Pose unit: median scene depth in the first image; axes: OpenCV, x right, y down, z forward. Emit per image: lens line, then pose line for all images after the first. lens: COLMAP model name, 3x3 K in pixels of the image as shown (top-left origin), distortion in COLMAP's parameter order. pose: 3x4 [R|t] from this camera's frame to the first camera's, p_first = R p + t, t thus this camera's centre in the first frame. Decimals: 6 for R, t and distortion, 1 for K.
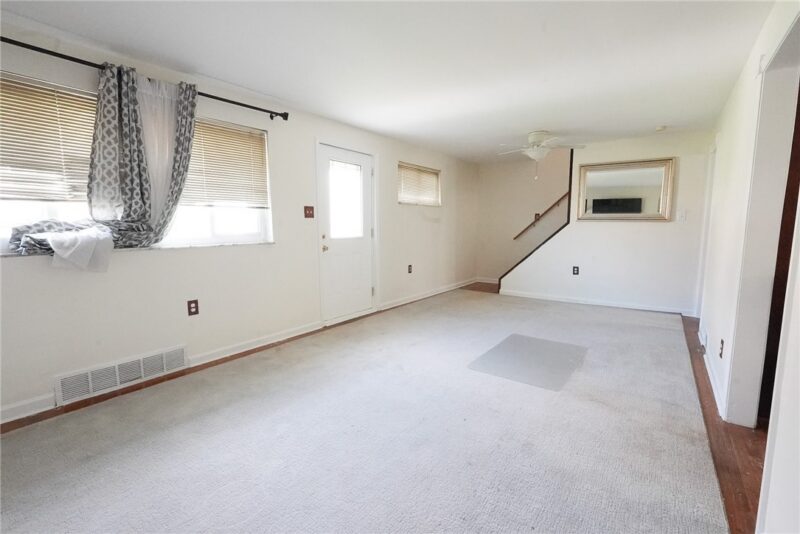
lens RADIAL K [[373.6, 0, 400.0], [0, 373.6, 267.0], [0, 0, 1]] dist [0.000874, 0.000441]
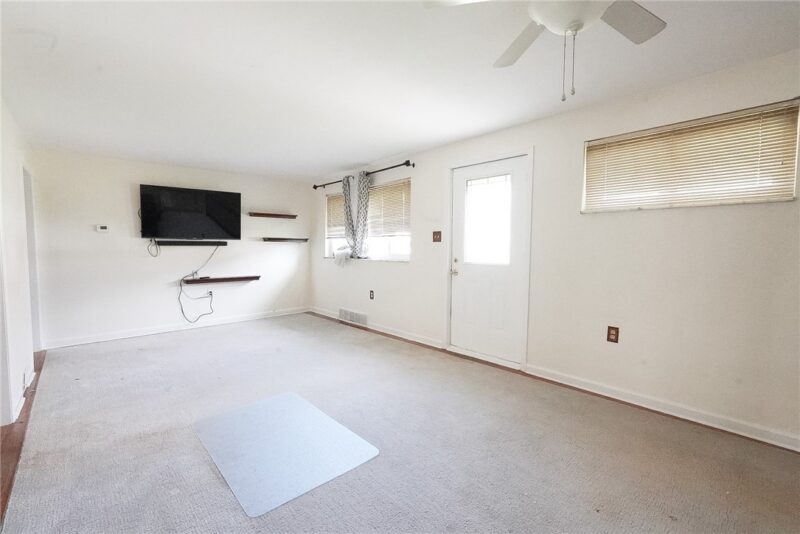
lens RADIAL K [[374.3, 0, 399.5], [0, 374.3, 262.9], [0, 0, 1]] dist [0.001379, 0.000264]
pose [[-0.231988, 0.045306, -0.971663, 0.848536], [-0.113293, 0.990858, 0.073250, -0.139490], [0.966098, 0.127076, -0.224734, 1.152914]]
